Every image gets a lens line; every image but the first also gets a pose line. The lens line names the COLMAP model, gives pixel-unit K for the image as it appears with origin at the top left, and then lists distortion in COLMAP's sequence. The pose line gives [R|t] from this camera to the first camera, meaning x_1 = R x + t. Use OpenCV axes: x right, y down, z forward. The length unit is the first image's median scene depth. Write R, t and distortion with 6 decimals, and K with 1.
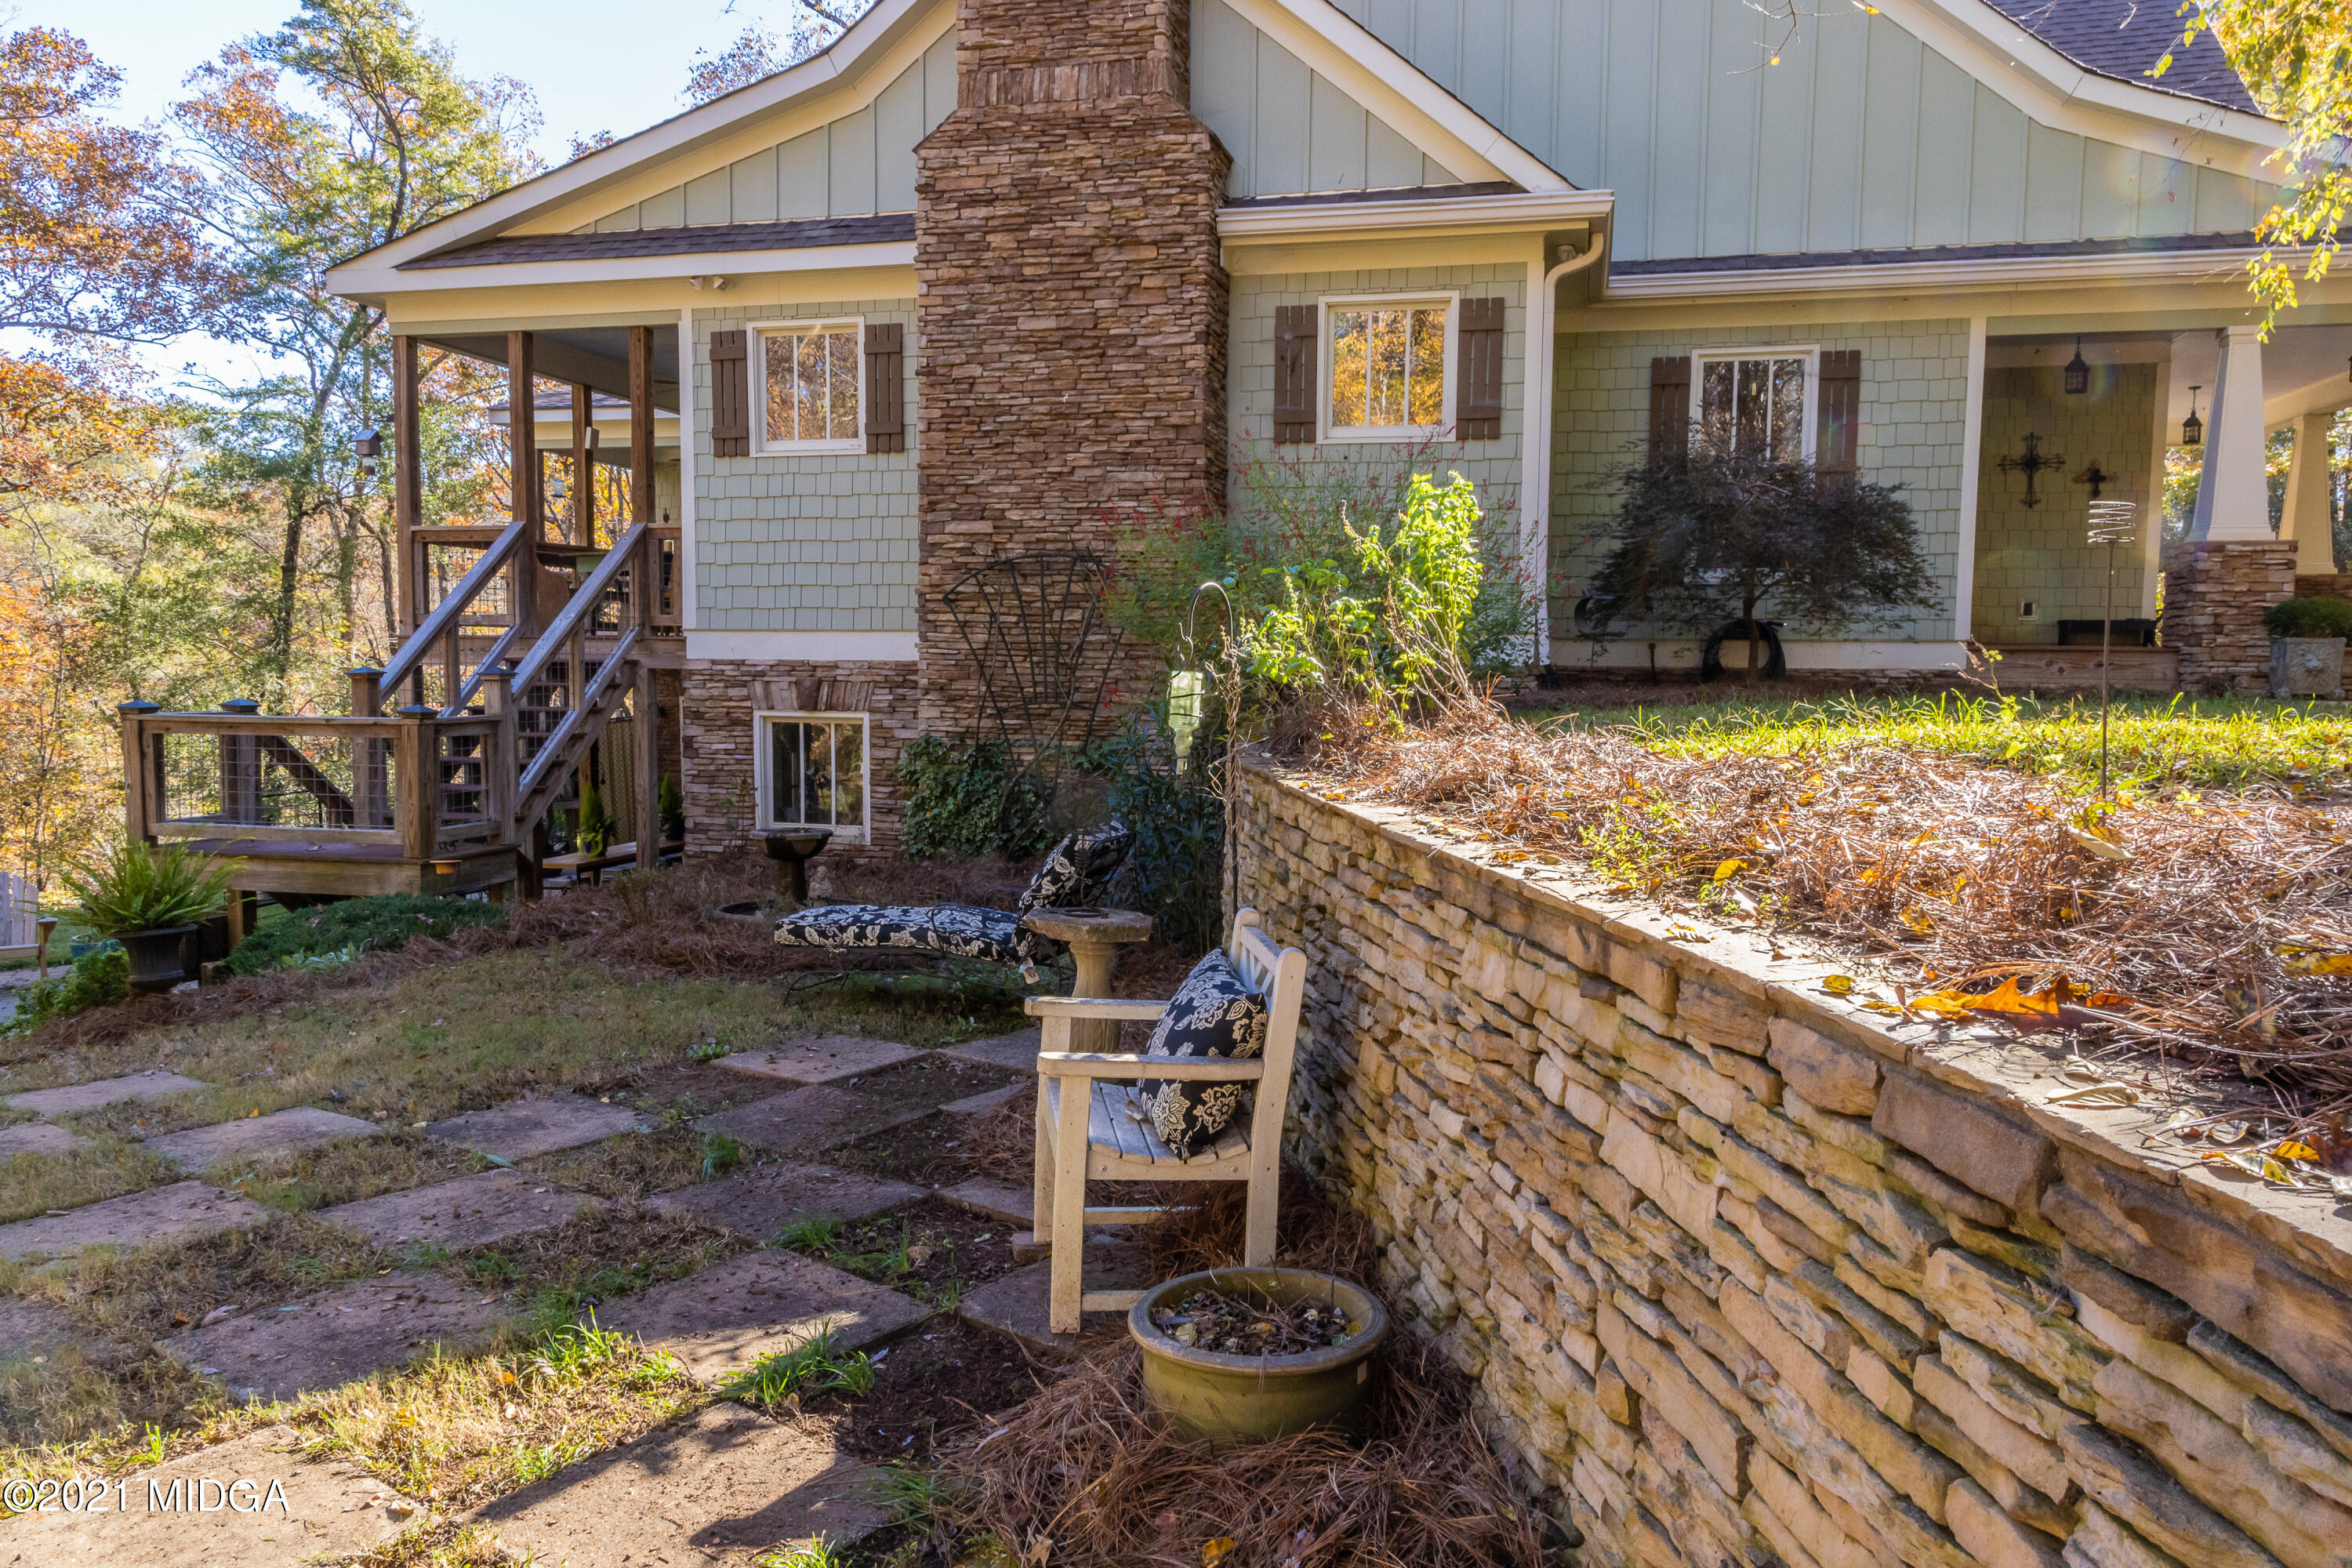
lens RADIAL K [[1593.6, 0, 1169.4], [0, 1593.6, 787.6], [0, 0, 1]] dist [0.003158, 0.000770]
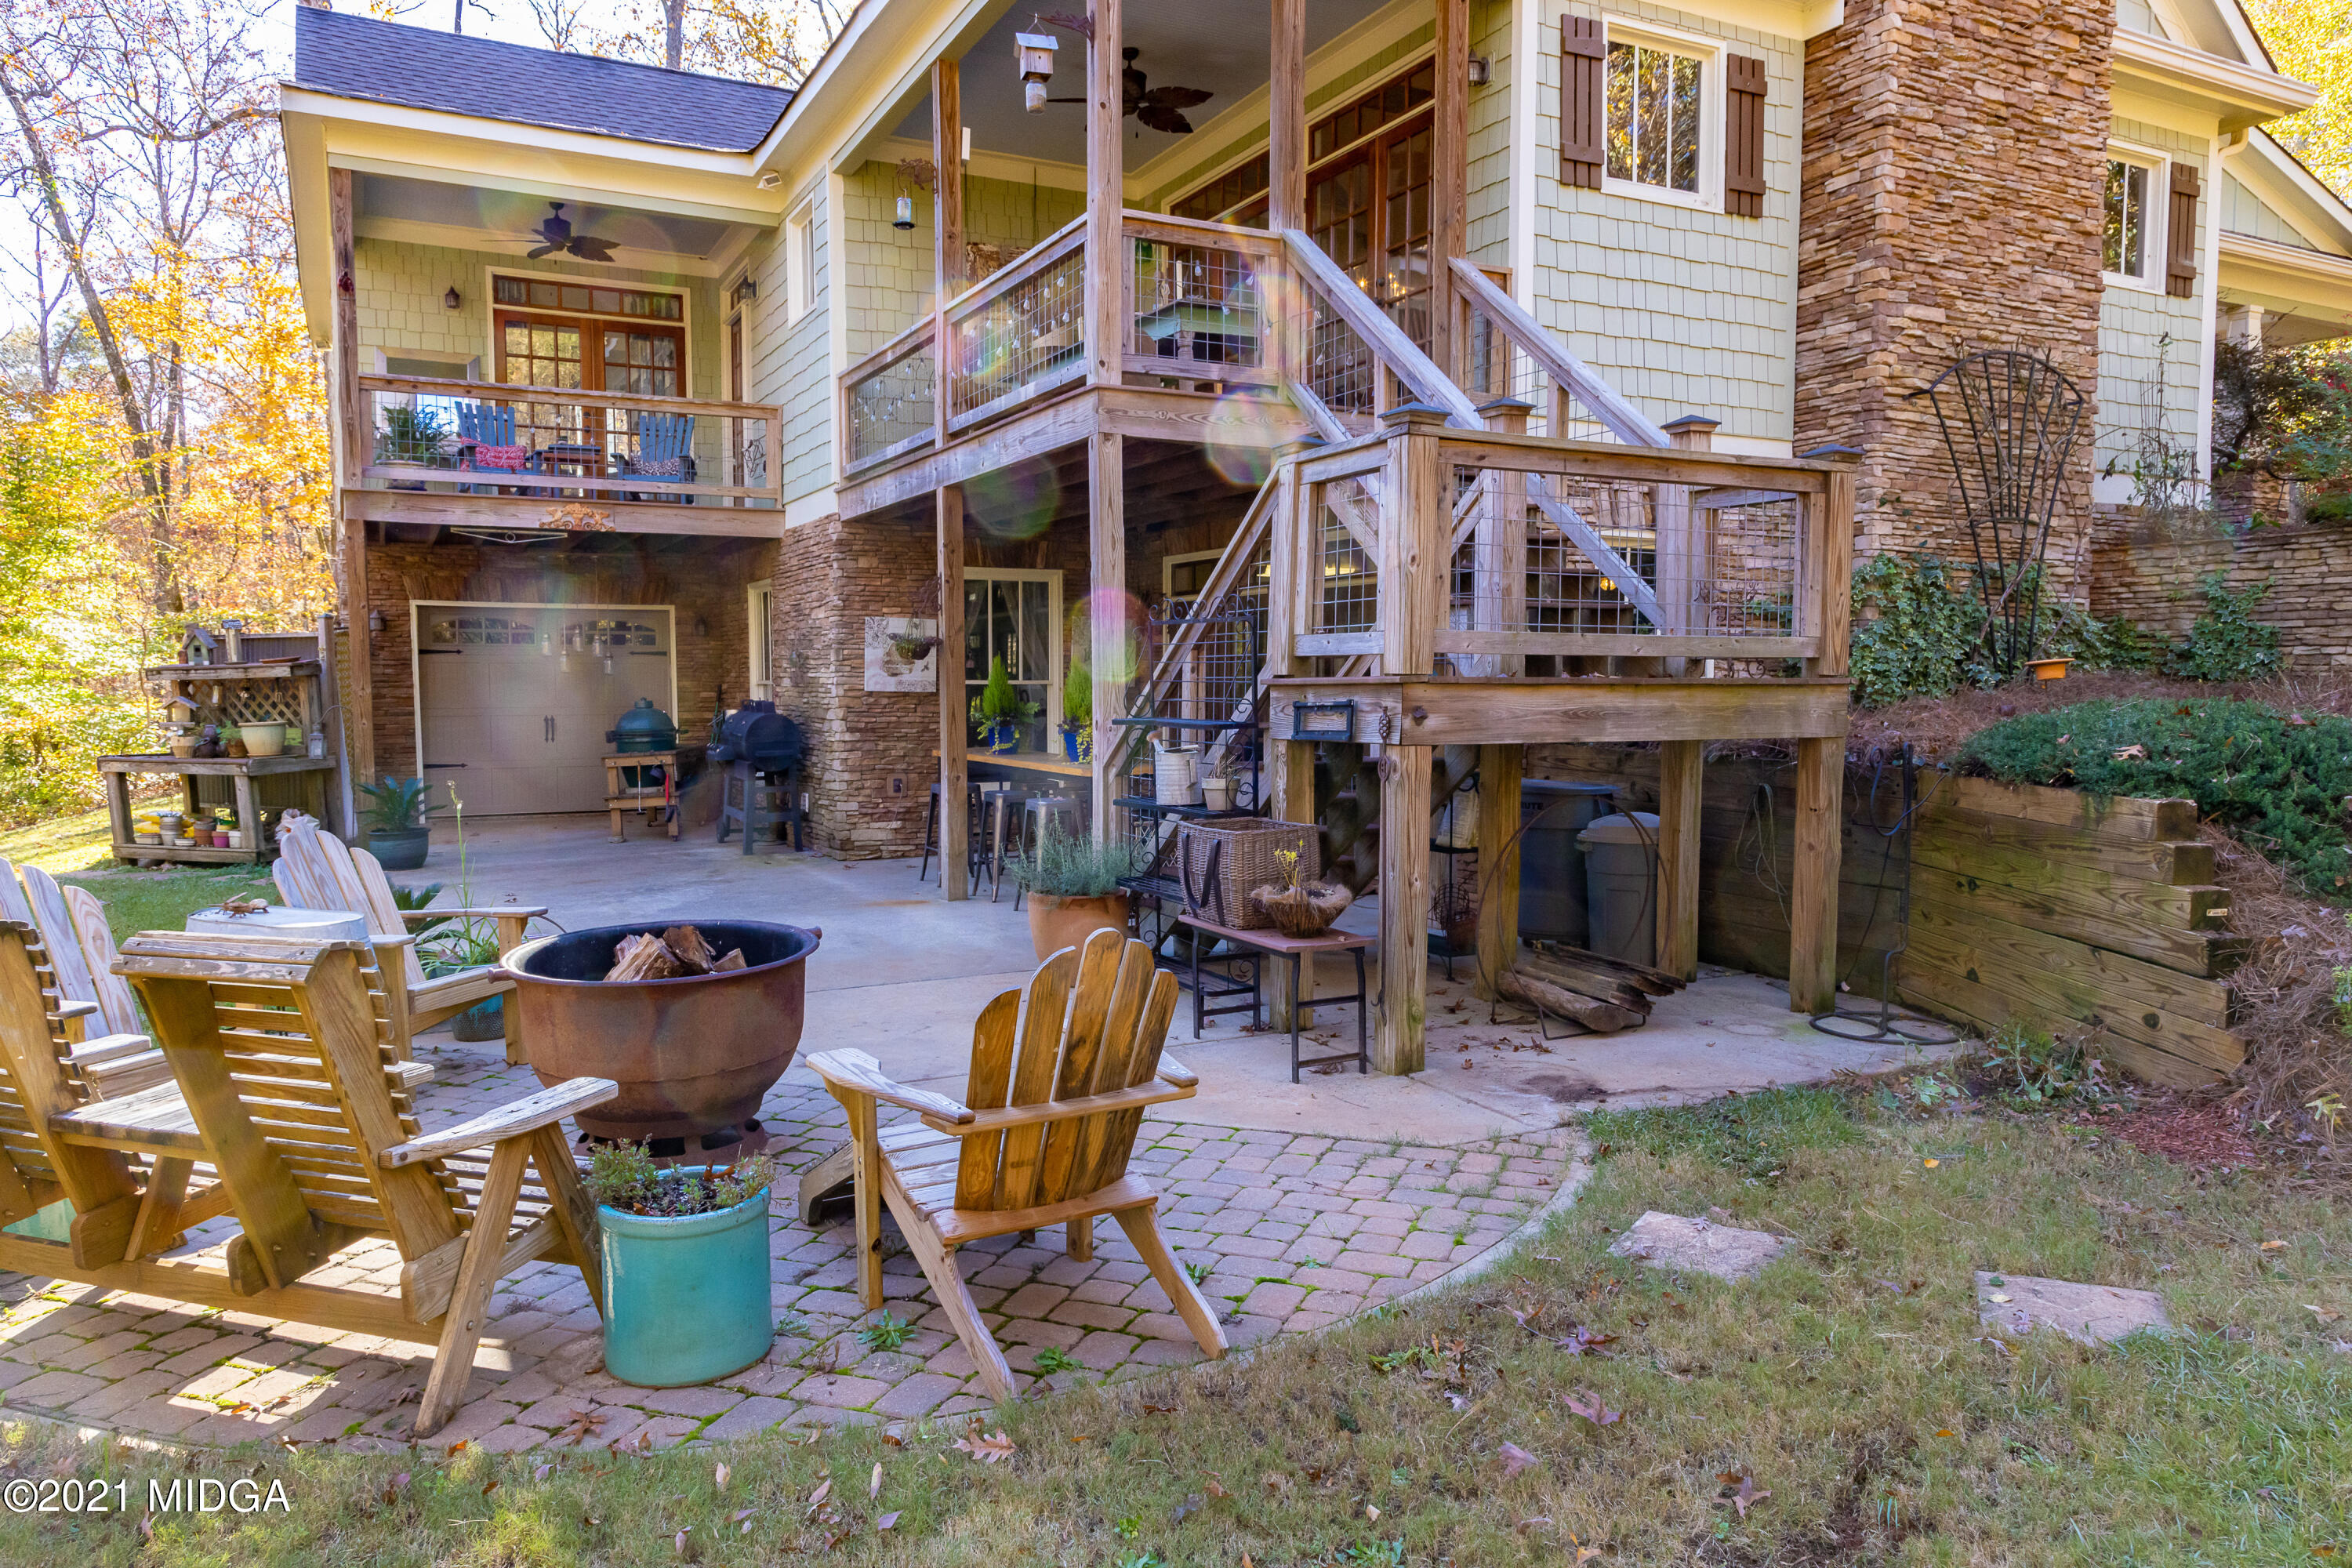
lens RADIAL K [[1593.6, 0, 1099.0], [0, 1593.6, 793.4], [0, 0, 1]] dist [0.003158, 0.000770]
pose [[0.763495, -0.049601, 0.643906, -0.953149], [0.054619, 0.998433, 0.012148, 0.056590], [-0.643500, 0.025894, 0.765008, 0.581413]]
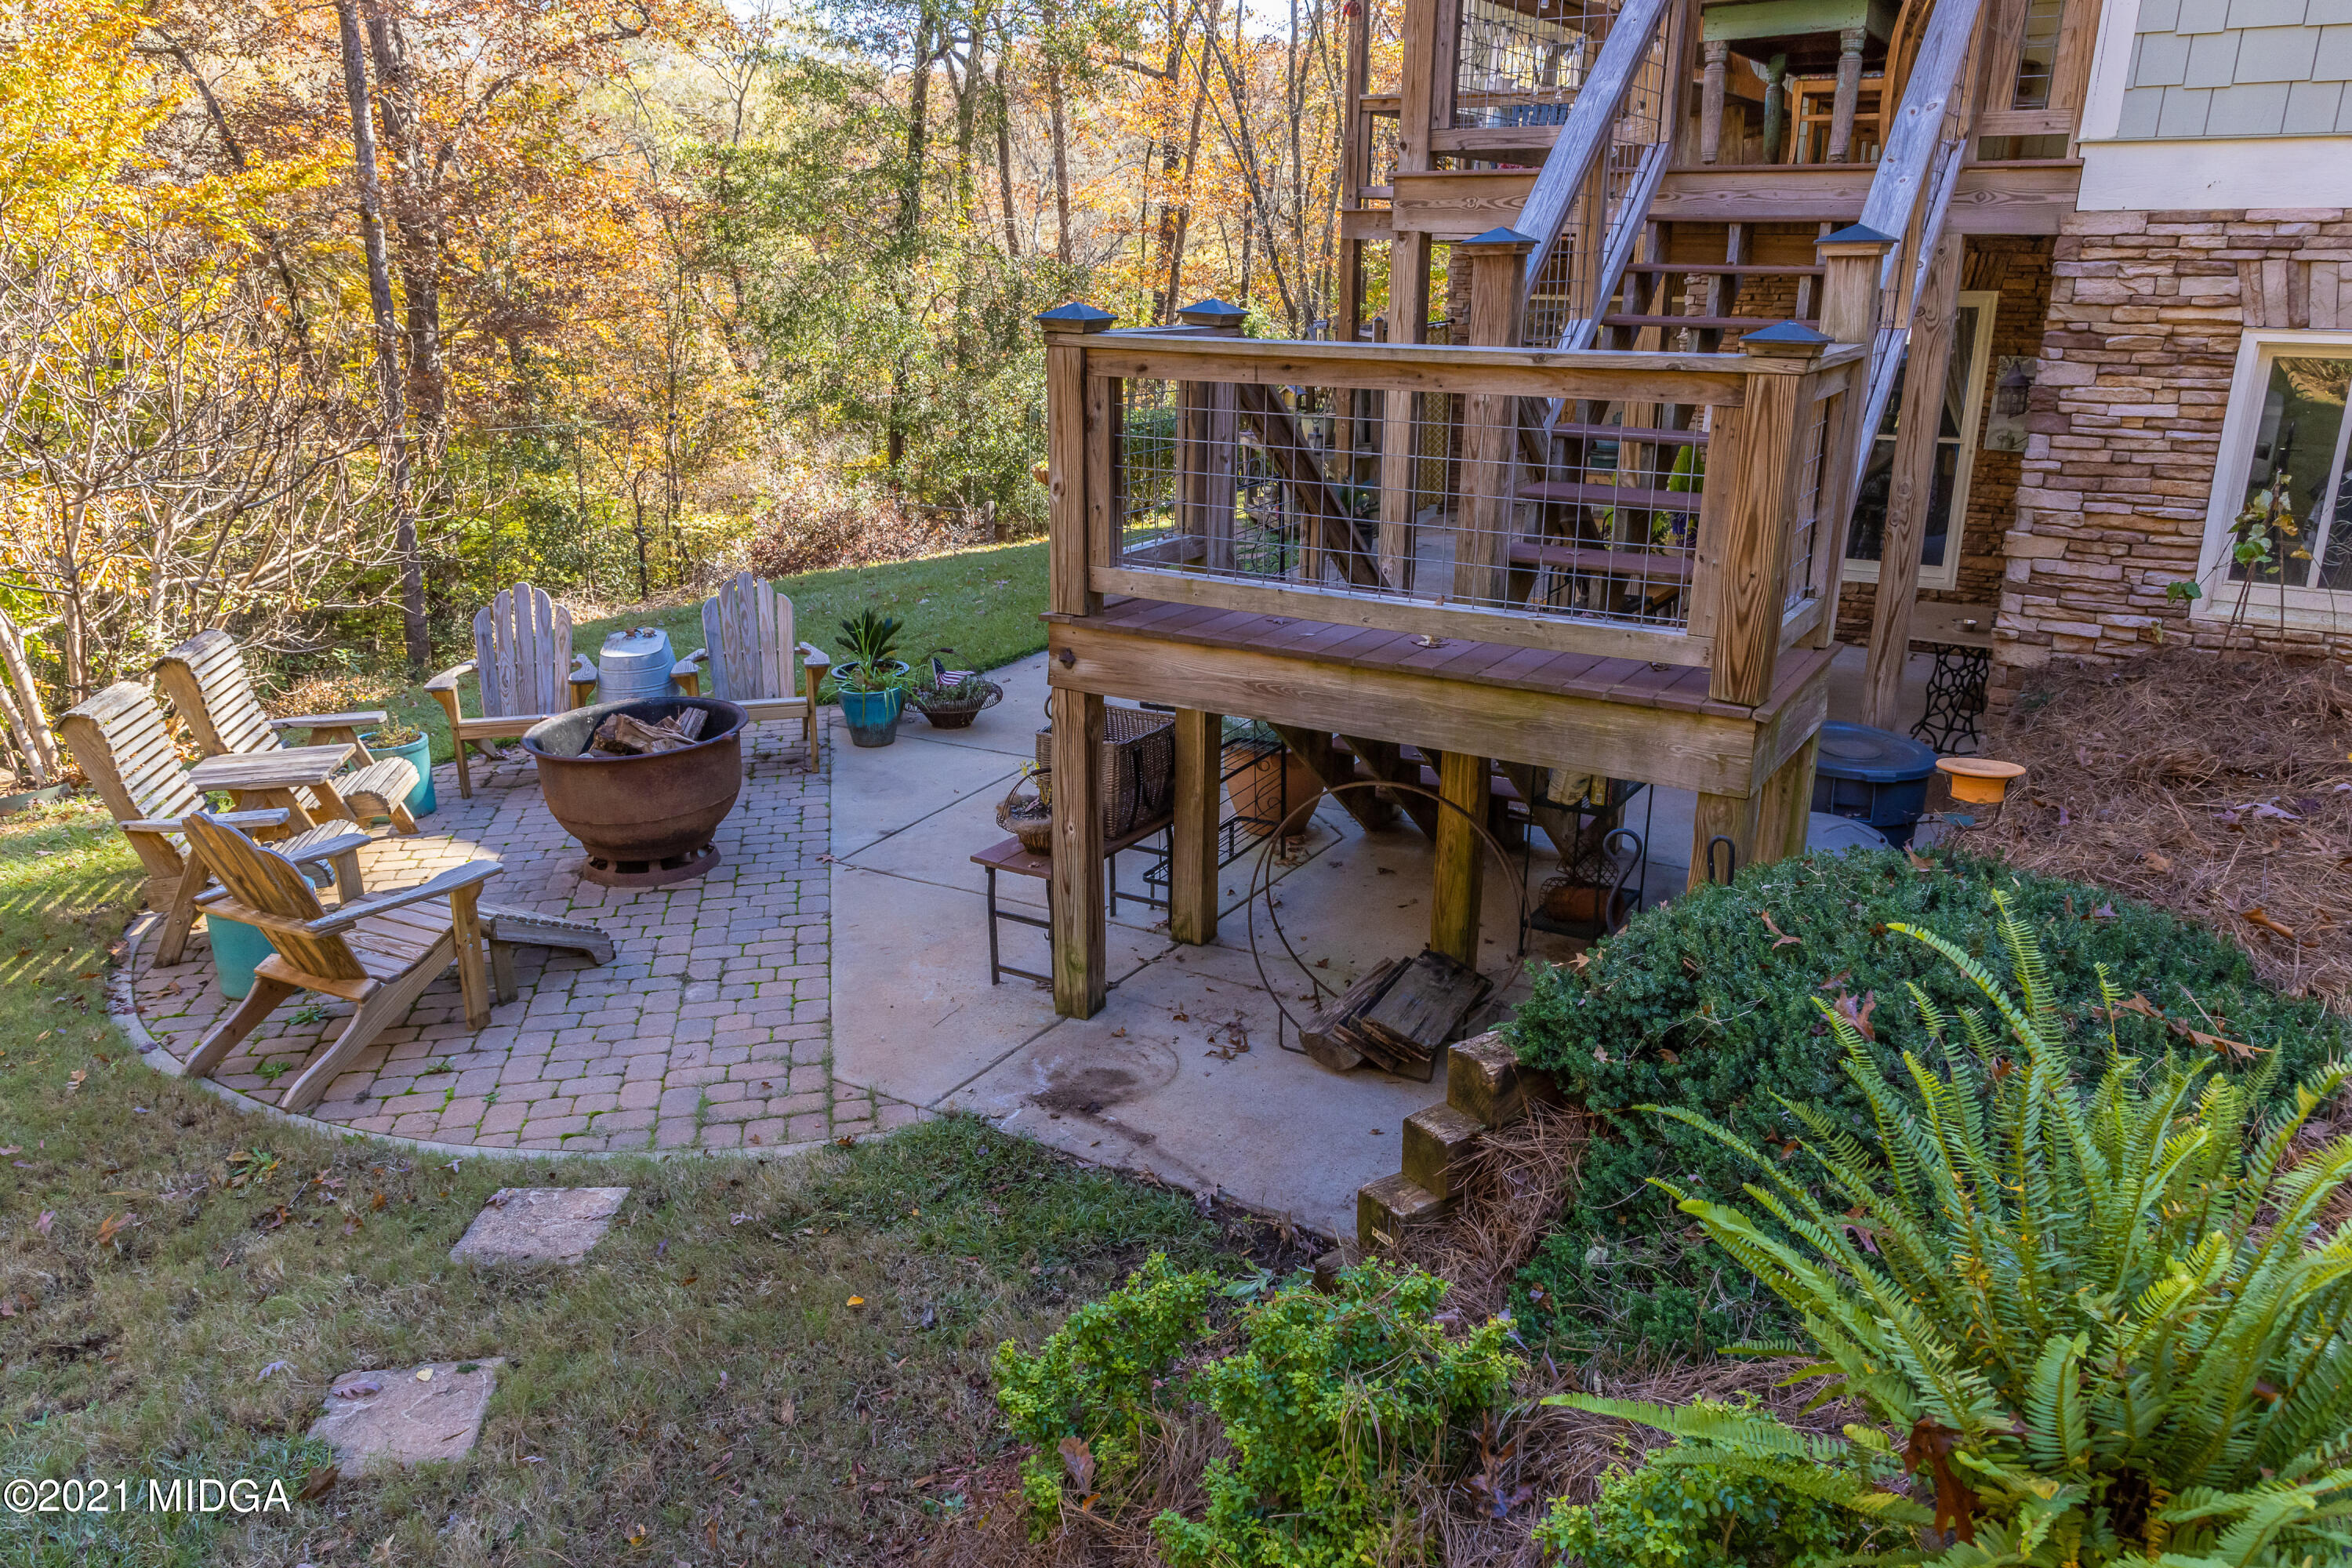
lens RADIAL K [[1593.6, 0, 1172.3], [0, 1593.6, 789.0], [0, 0, 1]] dist [0.003158, 0.000770]
pose [[0.961694, 0.082423, -0.261442, -0.428328], [-0.018640, 0.971182, 0.237610, -0.024536], [0.273492, -0.223635, 0.935516, 0.477885]]
